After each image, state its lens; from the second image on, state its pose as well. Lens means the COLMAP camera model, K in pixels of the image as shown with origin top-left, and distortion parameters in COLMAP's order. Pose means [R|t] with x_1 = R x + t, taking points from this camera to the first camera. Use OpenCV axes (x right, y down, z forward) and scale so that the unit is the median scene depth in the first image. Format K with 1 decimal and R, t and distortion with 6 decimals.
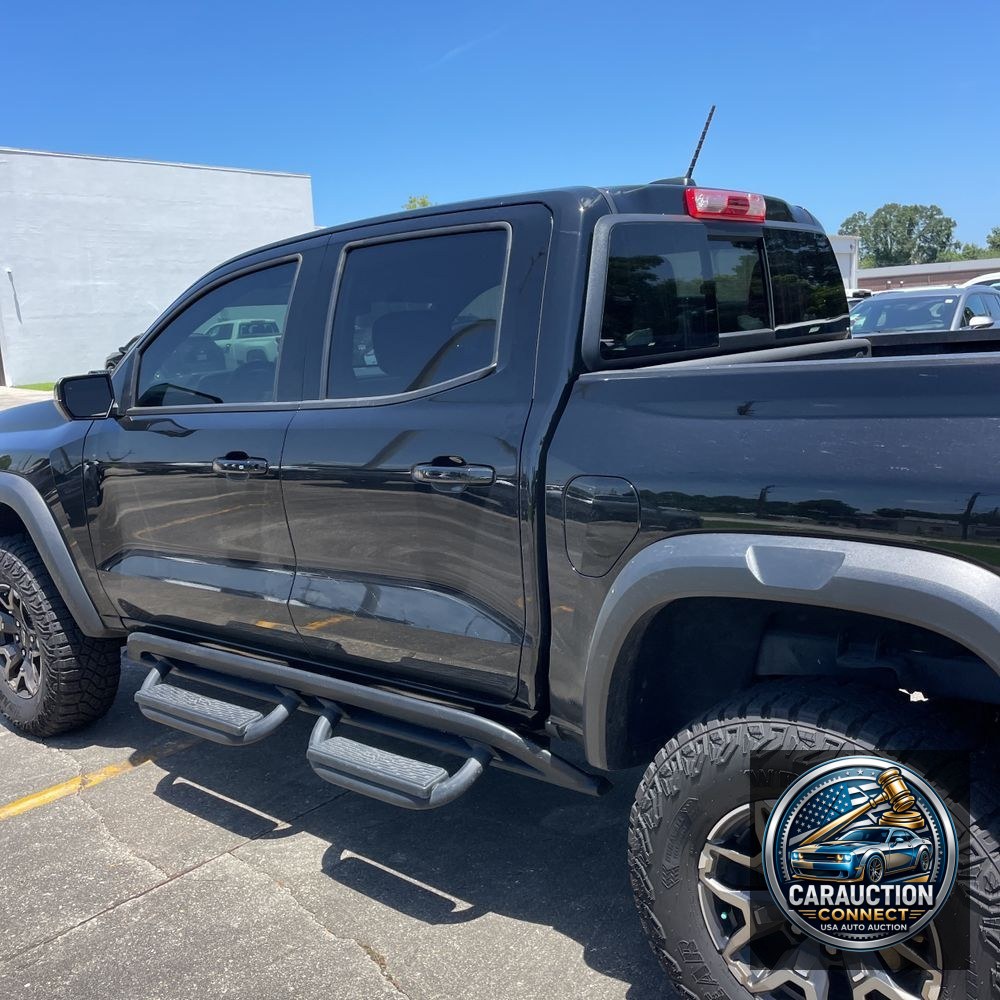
lens RADIAL K [[1018.3, 0, 485.0], [0, 1018.3, 497.2], [0, 0, 1]] dist [0.085076, -0.117239]
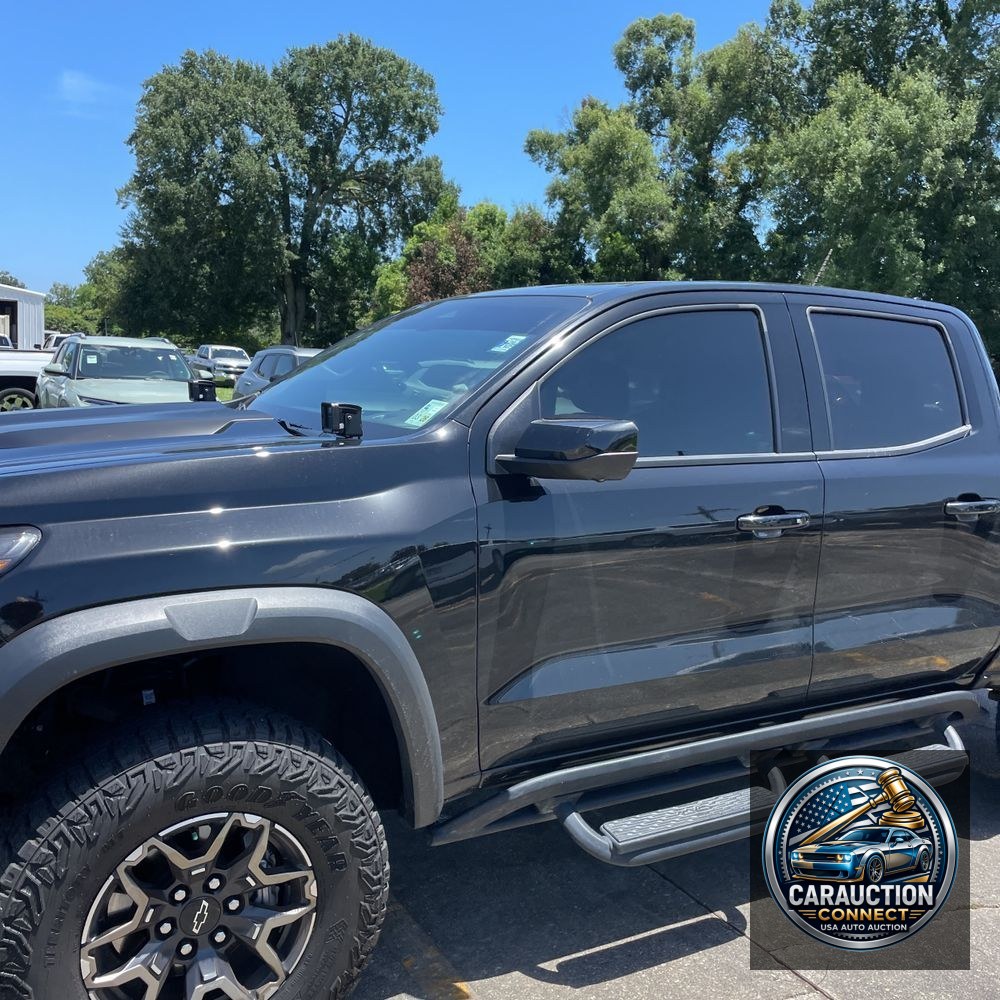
lens RADIAL K [[1003.7, 0, 485.9], [0, 1003.7, 496.3], [0, 0, 1]] dist [0.095910, -0.133648]
pose [[0.318480, -0.041748, 0.947010, -0.996200], [0.082901, 0.996429, 0.016047, -0.074878], [-0.944298, 0.073397, 0.320804, 0.793516]]
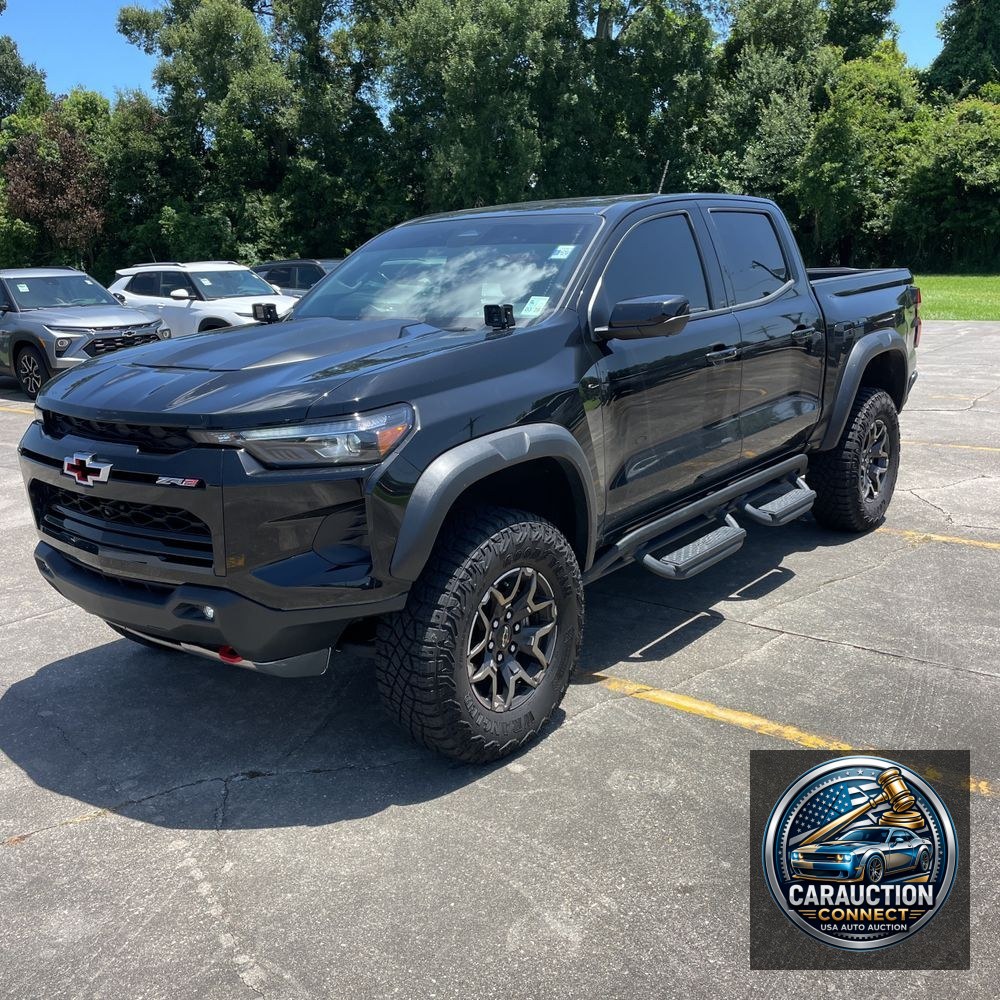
lens RADIAL K [[1014.0, 0, 506.1], [0, 1014.0, 481.2], [0, 0, 1]] dist [0.099396, -0.136361]
pose [[-0.051427, -0.149631, 0.987404, -1.397515], [0.203554, 0.966386, 0.157048, -0.121963], [-0.977712, 0.209066, -0.019241, 1.134743]]
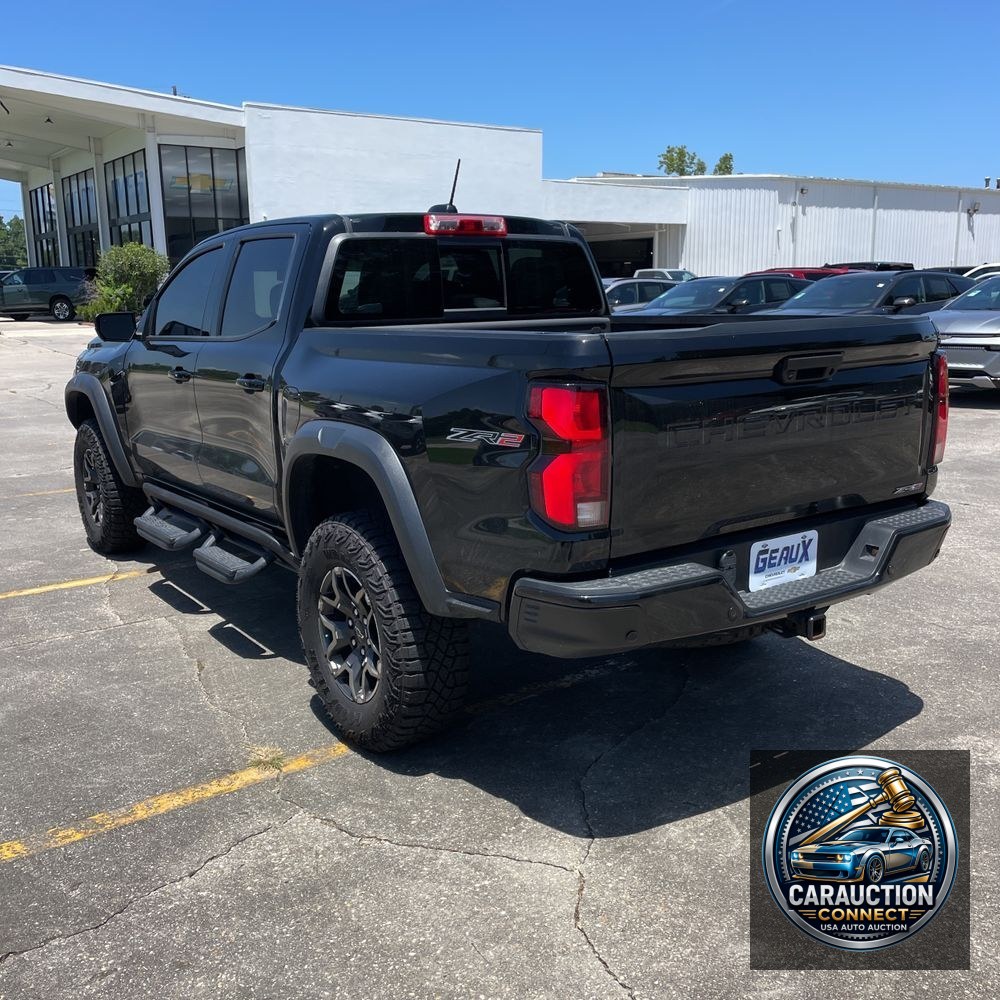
lens RADIAL K [[1018.7, 0, 496.5], [0, 1018.7, 484.6], [0, 0, 1]] dist [0.096921, -0.137655]
pose [[0.971357, 0.090283, -0.219805, 0.503101], [-0.082643, 0.995619, 0.043730, 0.023866], [0.222790, -0.024313, 0.974563, -0.376713]]
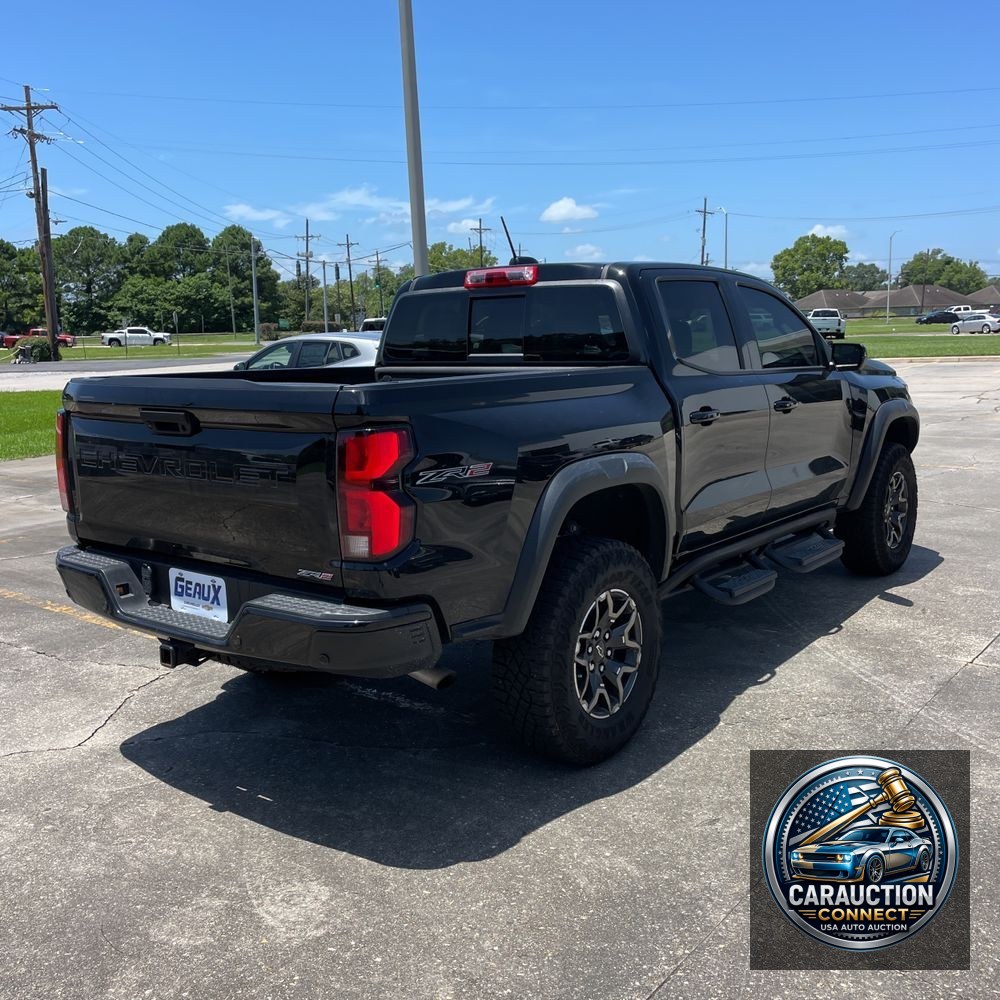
lens RADIAL K [[1015.5, 0, 494.4], [0, 1015.5, 483.2], [0, 0, 1]] dist [0.089512, -0.115097]
pose [[0.057869, 0.211008, -0.975770, 1.465945], [-0.144478, 0.968888, 0.200952, -0.223502], [0.987814, 0.129348, 0.086554, 0.684885]]
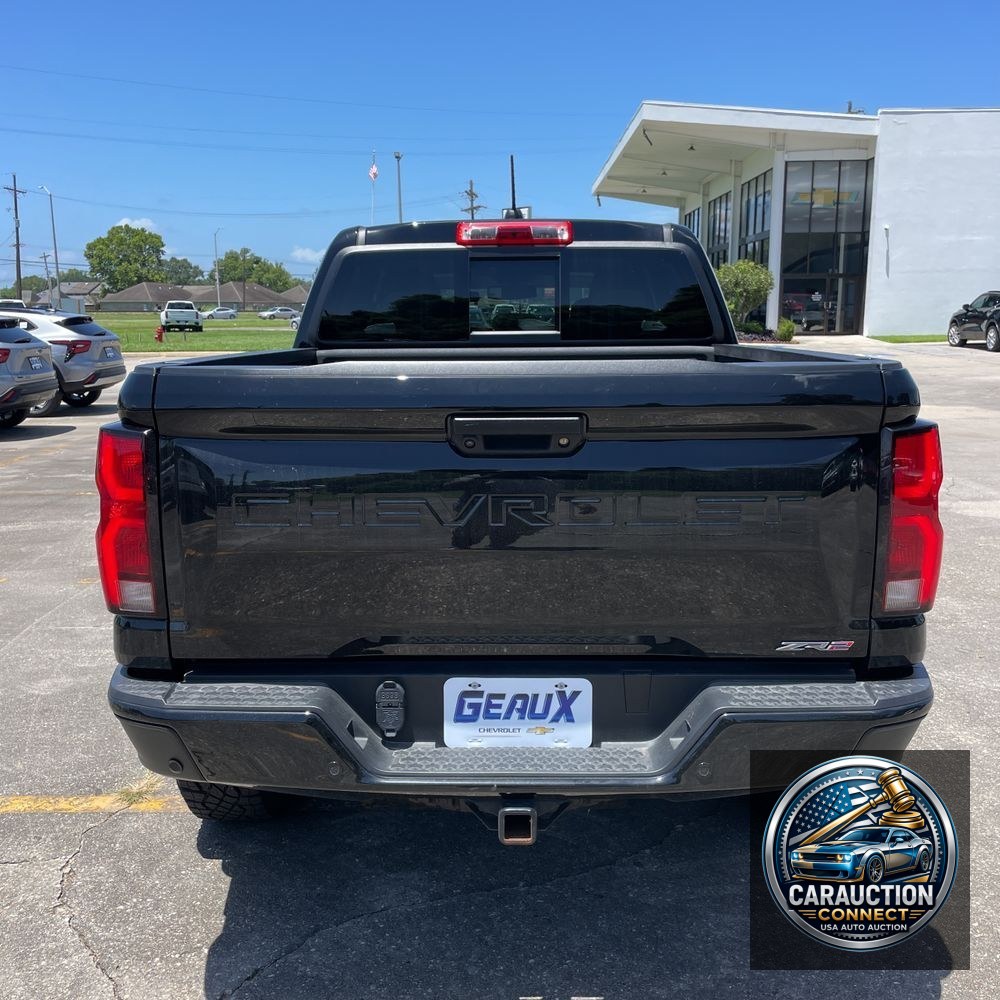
lens RADIAL K [[1015.5, 0, 494.4], [0, 1015.5, 483.2], [0, 0, 1]] dist [0.089512, -0.115097]
pose [[0.647045, 0.184357, -0.739828, 0.948076], [-0.159046, 0.981617, 0.105508, -0.082048], [0.745679, 0.049398, 0.664472, 0.110496]]
